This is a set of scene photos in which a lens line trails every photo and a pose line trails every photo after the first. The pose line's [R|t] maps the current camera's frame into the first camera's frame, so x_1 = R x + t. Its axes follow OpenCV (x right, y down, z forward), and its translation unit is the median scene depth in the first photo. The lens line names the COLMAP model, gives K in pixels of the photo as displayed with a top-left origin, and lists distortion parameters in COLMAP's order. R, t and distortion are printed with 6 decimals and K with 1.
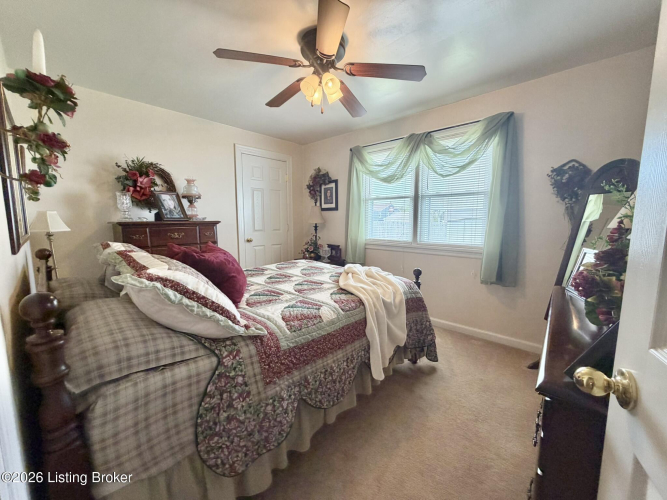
lens RADIAL K [[261.7, 0, 329.1], [0, 261.7, 246.9], [0, 0, 1]] dist [-0.002167, -0.000032]
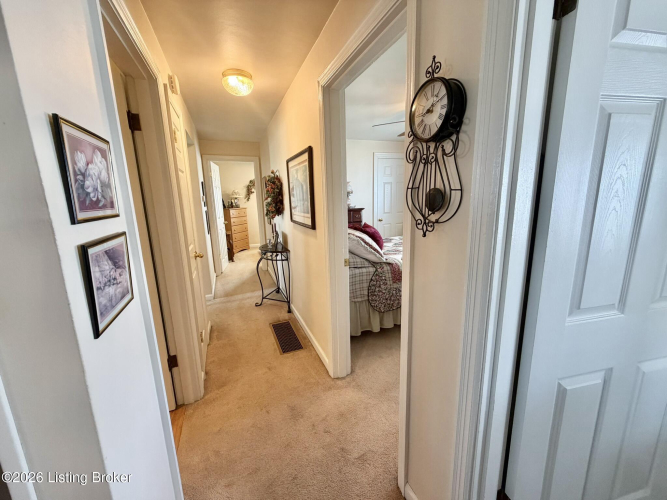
lens RADIAL K [[261.7, 0, 329.1], [0, 261.7, 246.9], [0, 0, 1]] dist [-0.002167, -0.000032]
pose [[0.895581, 0.058882, -0.440985, 0.297565], [-0.018686, 0.995307, 0.094947, -0.034216], [0.444506, -0.076792, 0.892478, -1.509824]]
